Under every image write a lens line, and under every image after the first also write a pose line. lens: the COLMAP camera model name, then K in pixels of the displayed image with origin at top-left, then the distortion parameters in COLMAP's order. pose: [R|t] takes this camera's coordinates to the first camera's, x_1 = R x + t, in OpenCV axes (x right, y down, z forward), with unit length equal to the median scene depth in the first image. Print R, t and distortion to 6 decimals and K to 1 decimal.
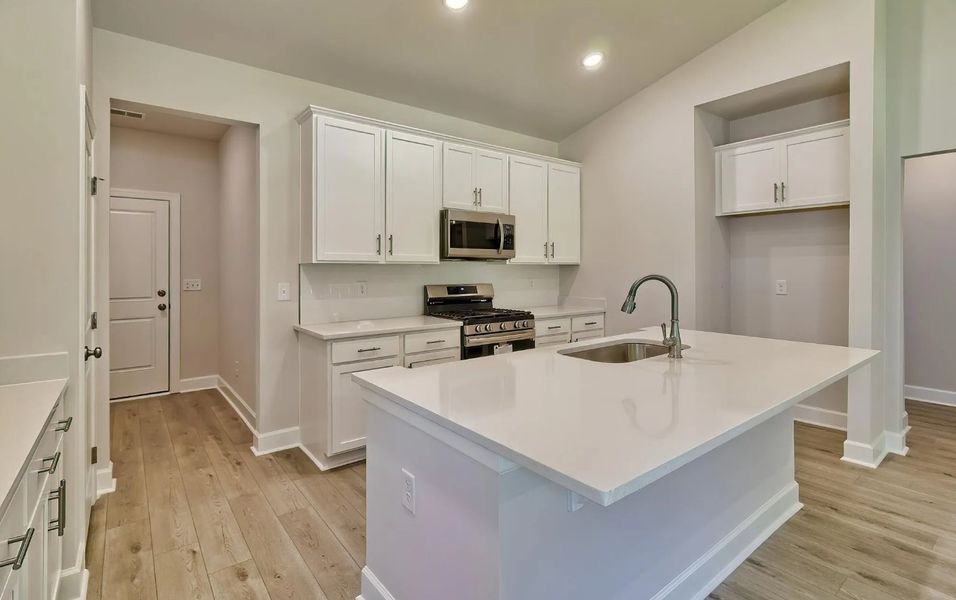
lens RADIAL K [[452.5, 0, 473.0], [0, 452.5, 266.2], [0, 0, 1]] dist [0.000915, -0.000060]
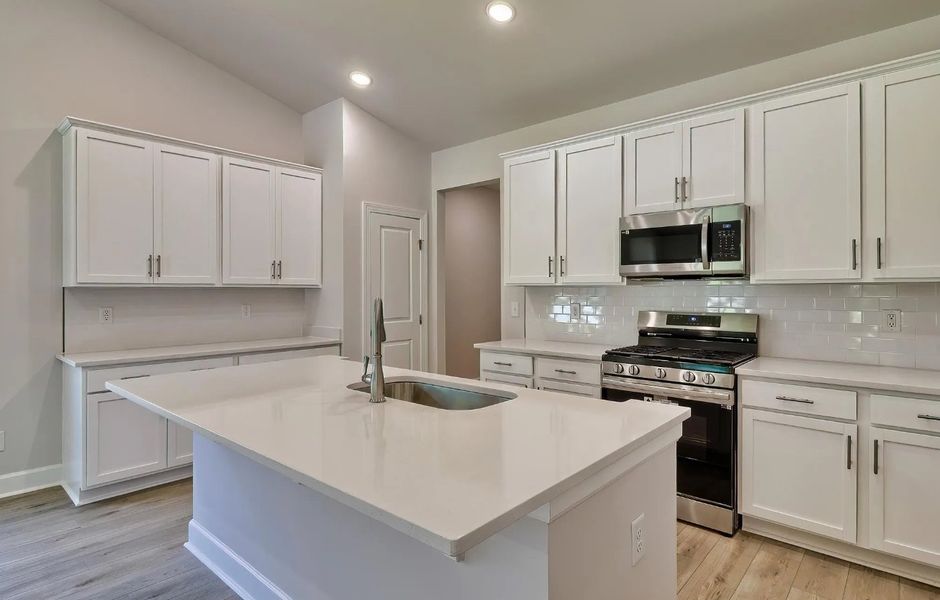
lens RADIAL K [[480.4, 0, 470.0], [0, 480.4, 300.0], [0, 0, 1]] dist [-0.002829, -0.000312]
pose [[0.190623, 0.019930, -0.981461, 0.701632], [0.005701, 0.999755, 0.021409, 0.001596], [0.981647, -0.009676, 0.190463, 0.537300]]
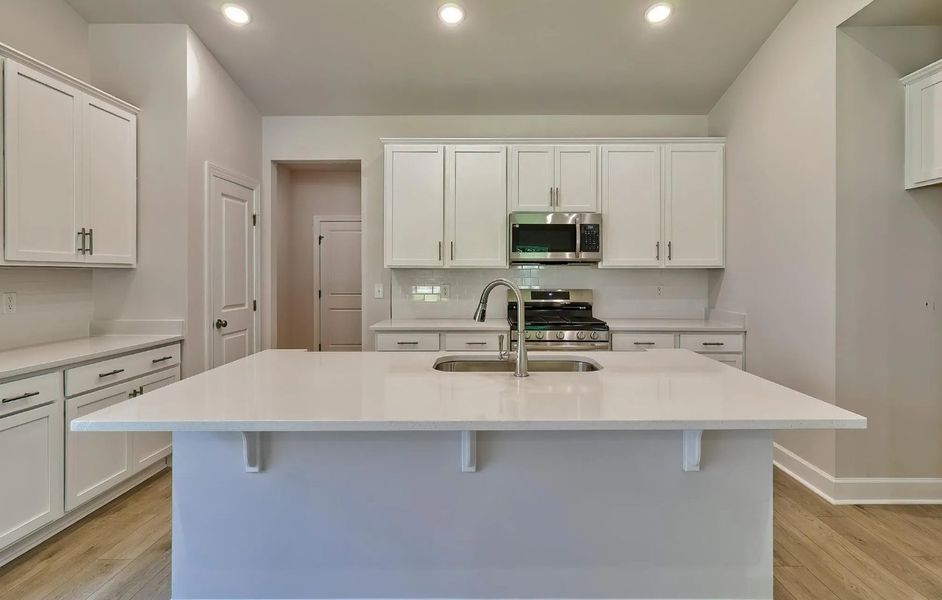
lens RADIAL K [[463.6, 0, 472.2], [0, 463.6, 276.9], [0, 0, 1]] dist [-0.001873, -0.000344]
pose [[0.784051, 0.006899, -0.620658, 0.484997], [0.000762, 0.999927, 0.012077, 0.001498], [0.620696, -0.009942, 0.783988, 0.136161]]
